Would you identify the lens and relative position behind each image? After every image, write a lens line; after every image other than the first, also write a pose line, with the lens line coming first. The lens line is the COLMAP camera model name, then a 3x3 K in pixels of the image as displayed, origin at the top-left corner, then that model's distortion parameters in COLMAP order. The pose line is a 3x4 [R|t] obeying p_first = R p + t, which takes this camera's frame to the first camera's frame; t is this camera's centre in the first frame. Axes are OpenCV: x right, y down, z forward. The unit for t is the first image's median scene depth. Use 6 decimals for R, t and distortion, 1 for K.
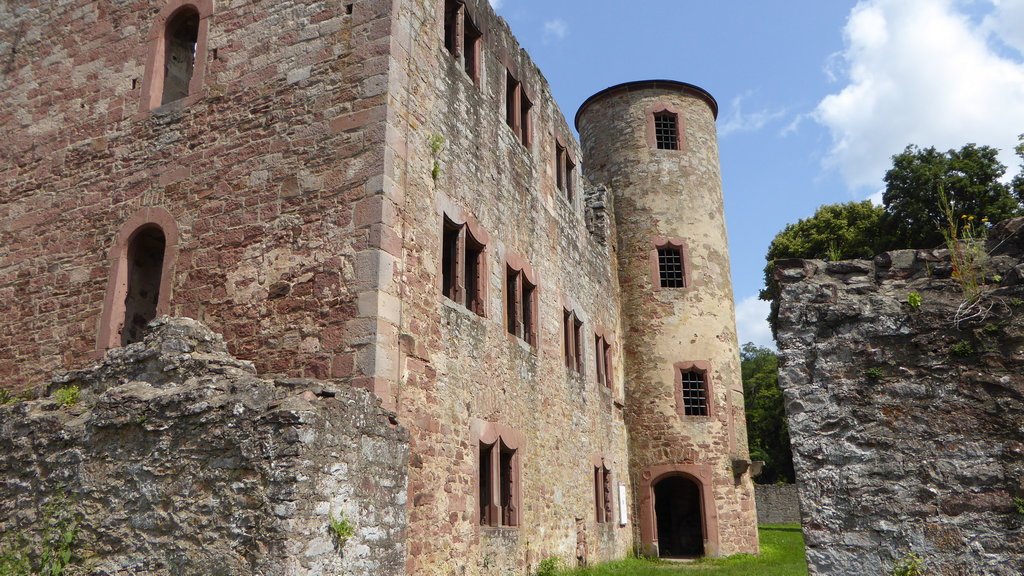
lens RADIAL K [[724.0, 0, 504.5], [0, 724.0, 289.9], [0, 0, 1]] dist [-0.034555, 0.029586]
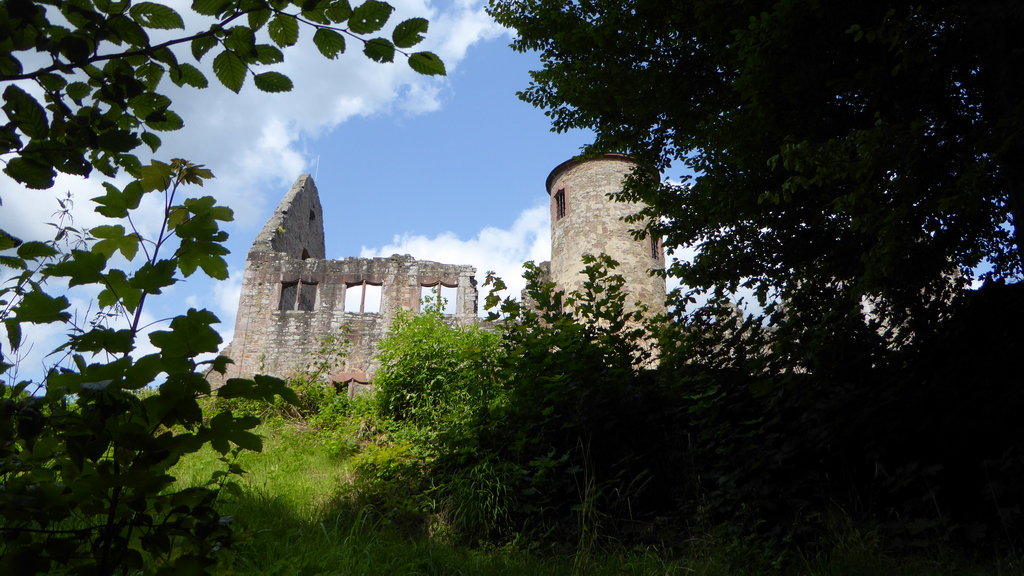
lens RADIAL K [[724.0, 0, 509.8], [0, 724.0, 289.7], [0, 0, 1]] dist [-0.034555, 0.029586]
pose [[0.393754, -0.351884, -0.849197, 1.382363], [0.261138, 0.928586, -0.263696, 0.268211], [0.881342, -0.117927, 0.457525, 0.340341]]
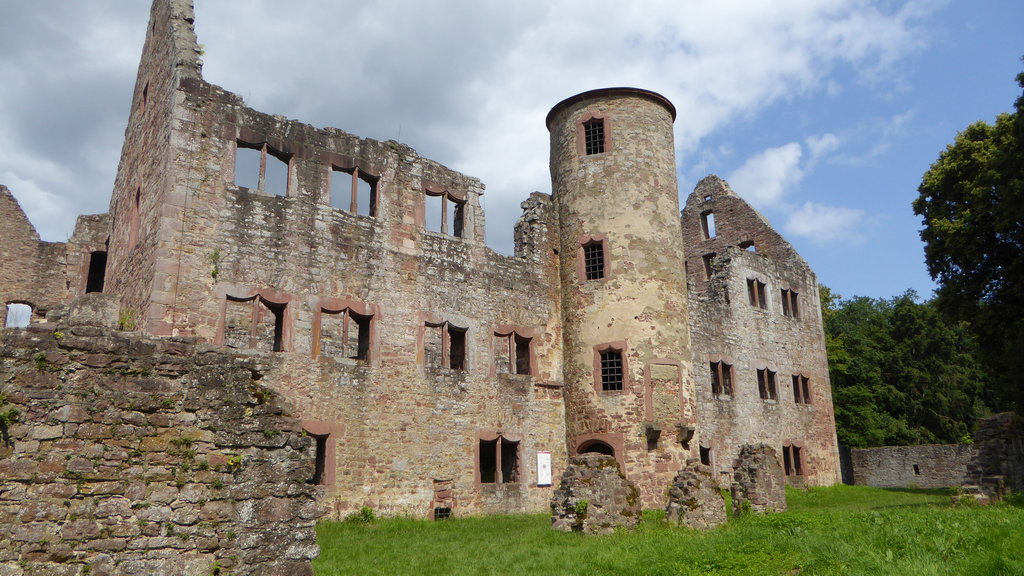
lens RADIAL K [[724.0, 0, 512.4], [0, 724.0, 286.6], [0, 0, 1]] dist [-0.034555, 0.029586]
pose [[0.870414, -0.136601, -0.472991, 0.680502], [0.156648, 0.987650, 0.003033, -0.016169], [0.466735, -0.076733, 0.881062, -0.069405]]
